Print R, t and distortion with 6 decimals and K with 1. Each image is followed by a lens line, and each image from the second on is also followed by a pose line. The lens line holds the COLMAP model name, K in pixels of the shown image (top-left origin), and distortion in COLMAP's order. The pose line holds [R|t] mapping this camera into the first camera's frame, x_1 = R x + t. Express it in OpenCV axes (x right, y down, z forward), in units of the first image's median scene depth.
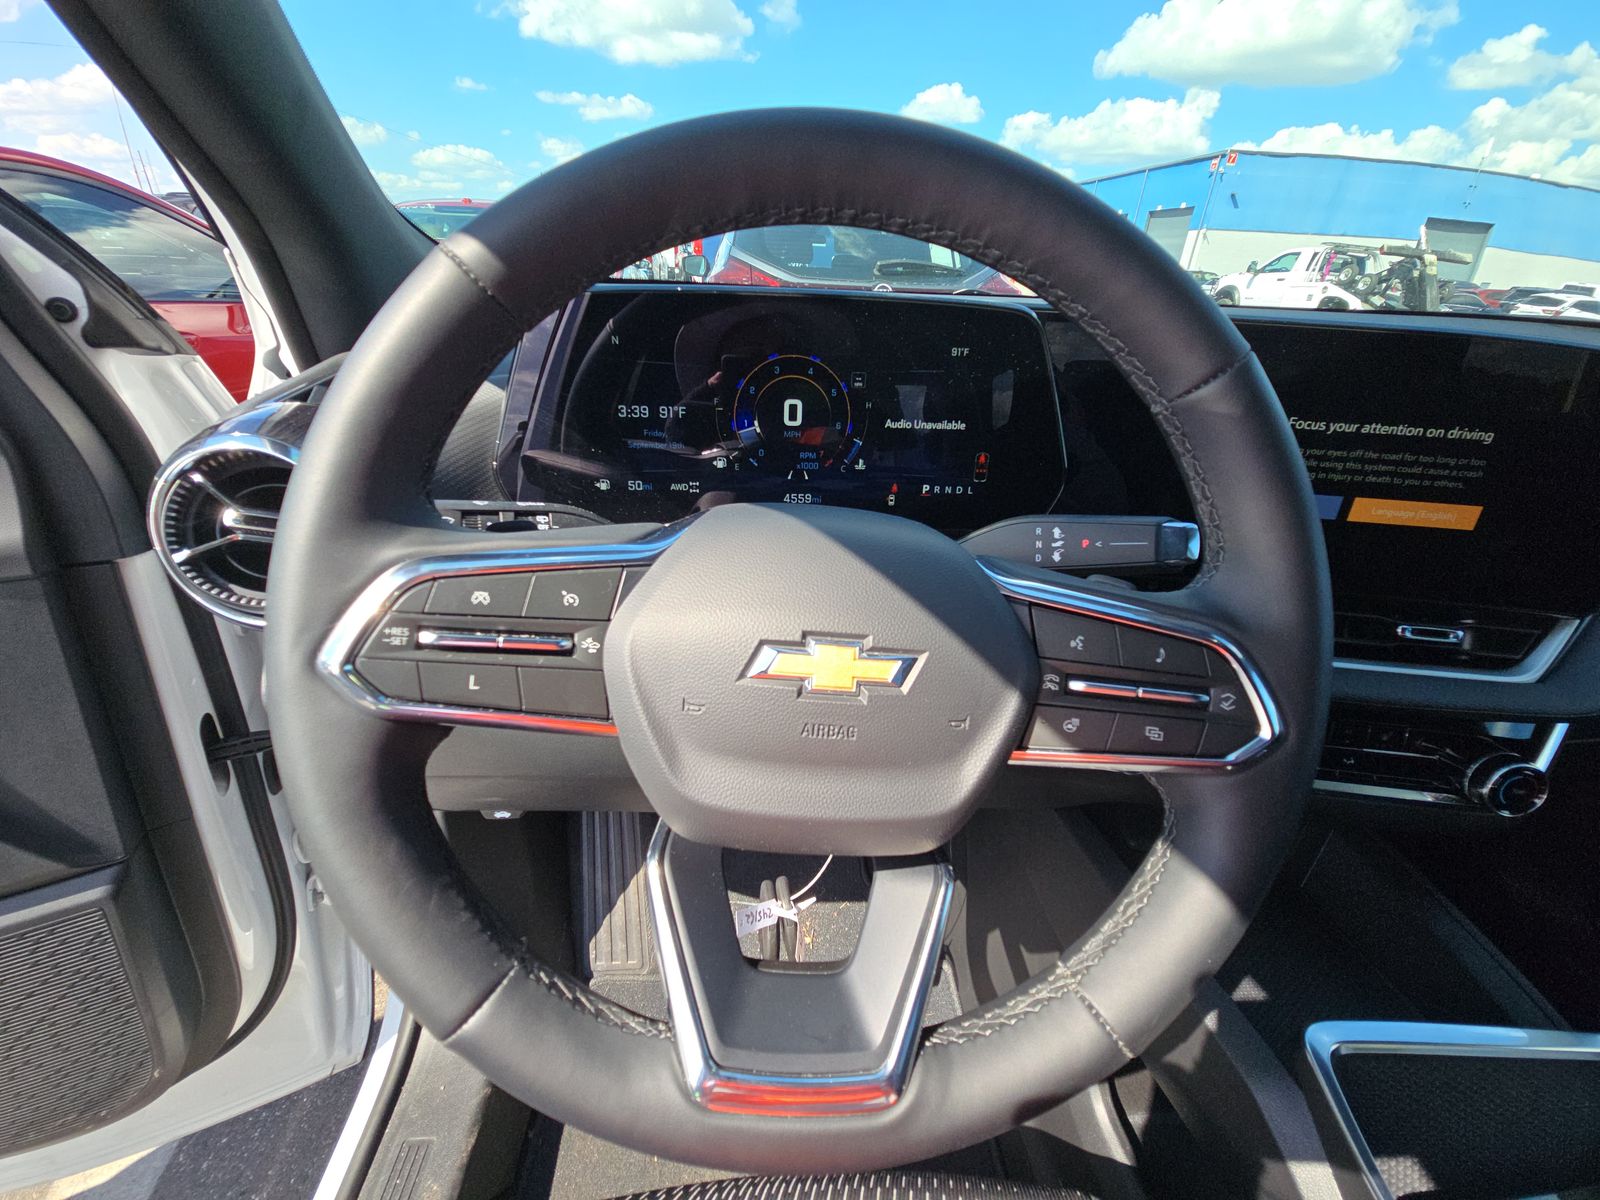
lens RADIAL K [[650.6, 0, 806.7], [0, 650.6, 602.7], [0, 0, 1]] dist [0.008963, -0.000015]
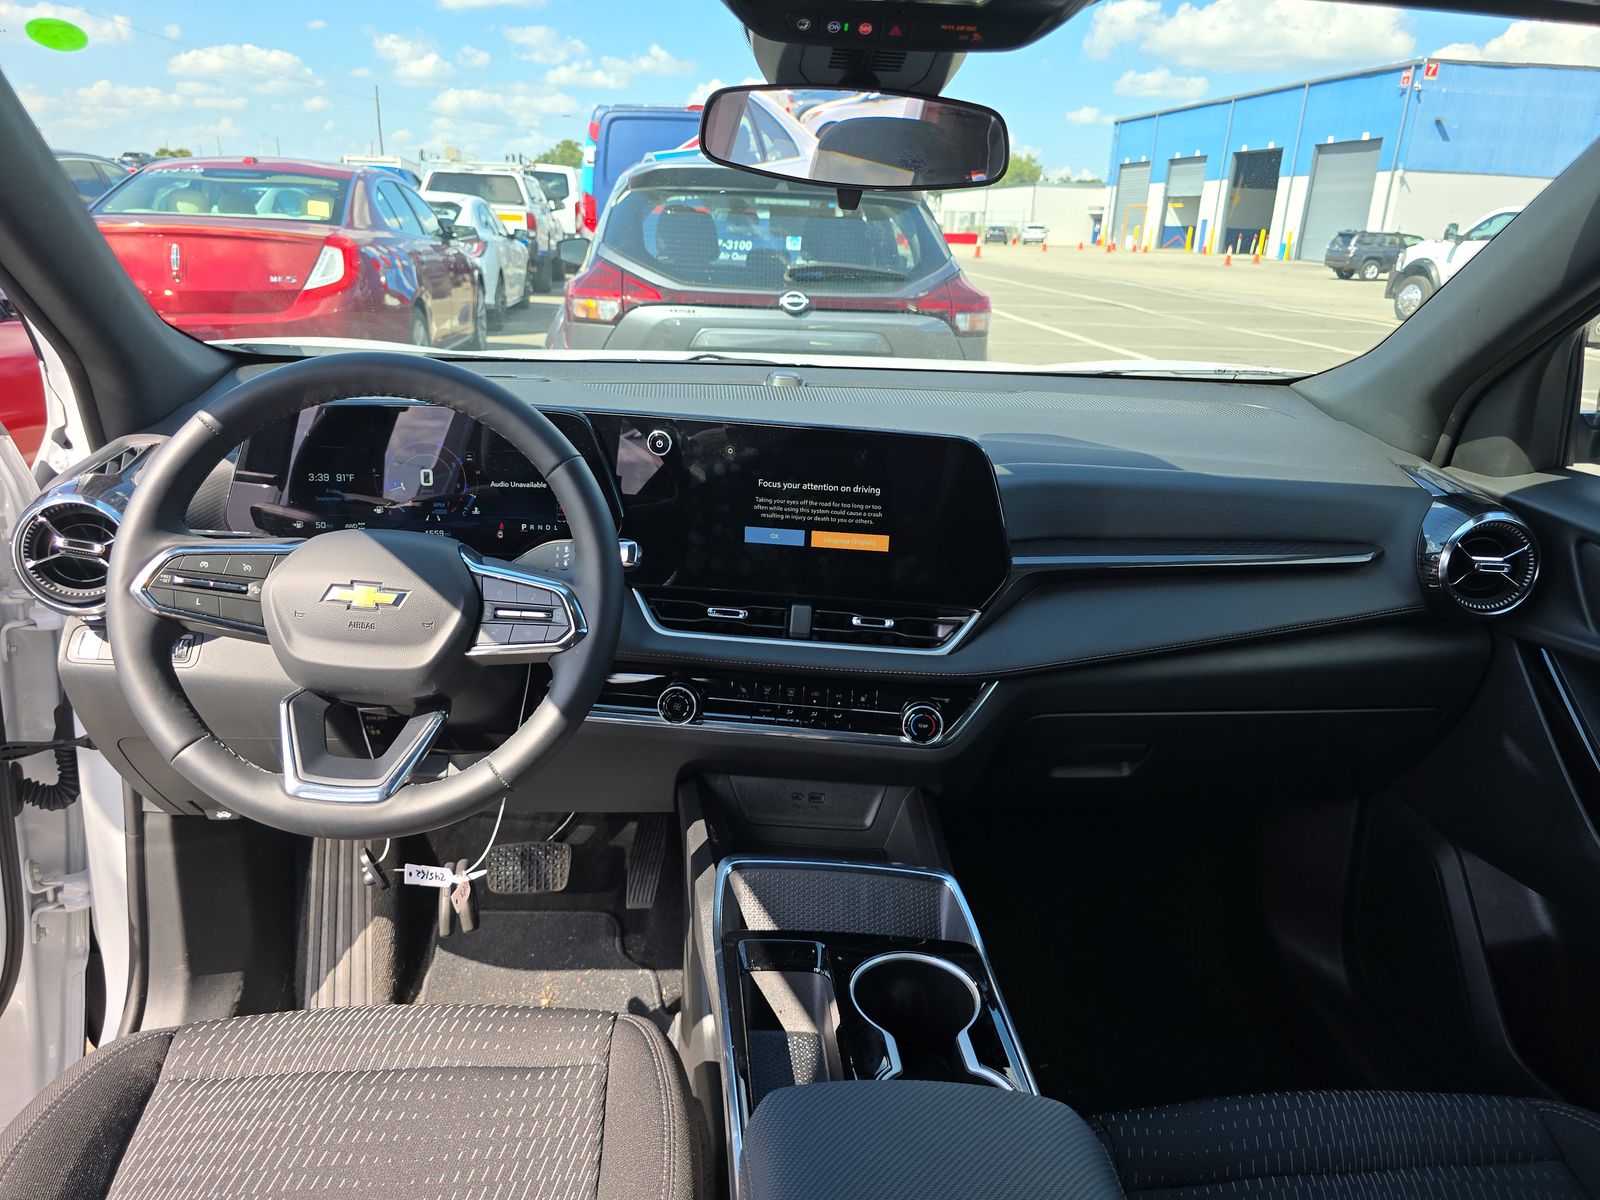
lens RADIAL K [[1053.7, 0, 794.0], [0, 1053.7, 613.7], [0, 0, 1]] dist [0.022927, -0.004498]
pose [[0.999854, -0.008619, 0.014770, 0.801356], [0.010475, 0.991377, -0.130619, 0.356896], [-0.013516, 0.130754, 0.991323, -1.424866]]
